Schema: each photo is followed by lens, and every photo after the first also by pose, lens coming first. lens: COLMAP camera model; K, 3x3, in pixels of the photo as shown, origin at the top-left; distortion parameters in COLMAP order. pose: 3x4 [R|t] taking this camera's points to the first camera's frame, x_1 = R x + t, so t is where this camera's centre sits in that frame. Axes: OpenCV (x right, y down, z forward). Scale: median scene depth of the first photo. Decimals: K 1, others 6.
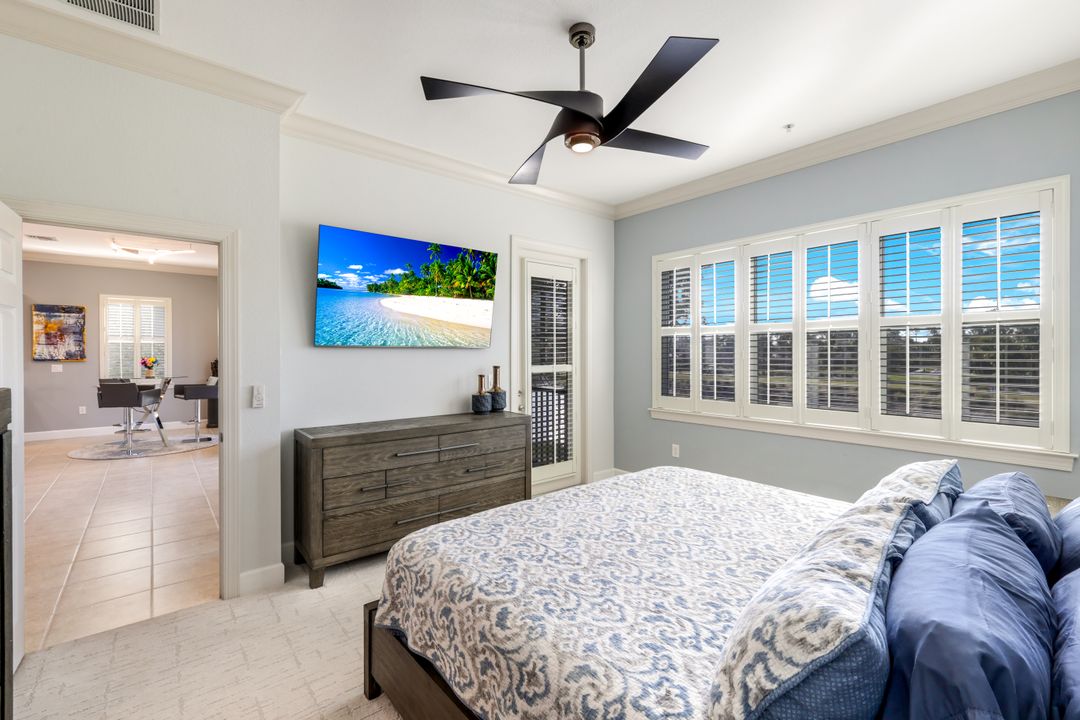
lens RADIAL K [[492.5, 0, 543.9], [0, 492.5, 355.4], [0, 0, 1]] dist [-0.001637, -0.000143]
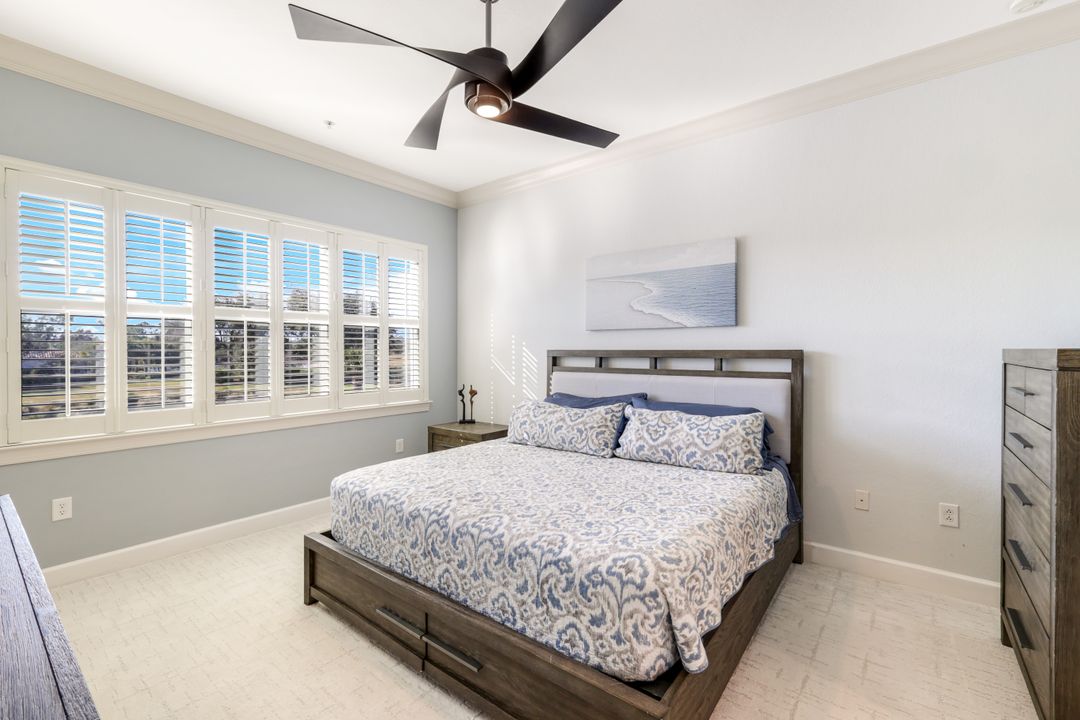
lens RADIAL K [[473.5, 0, 538.8], [0, 473.5, 349.4], [0, 0, 1]] dist [0.000201, 0.000177]
pose [[-0.218337, -0.006469, 0.975852, -0.989844], [0.006667, 0.999945, 0.008121, 0.009999], [-0.975851, 0.008279, -0.218282, 1.355185]]
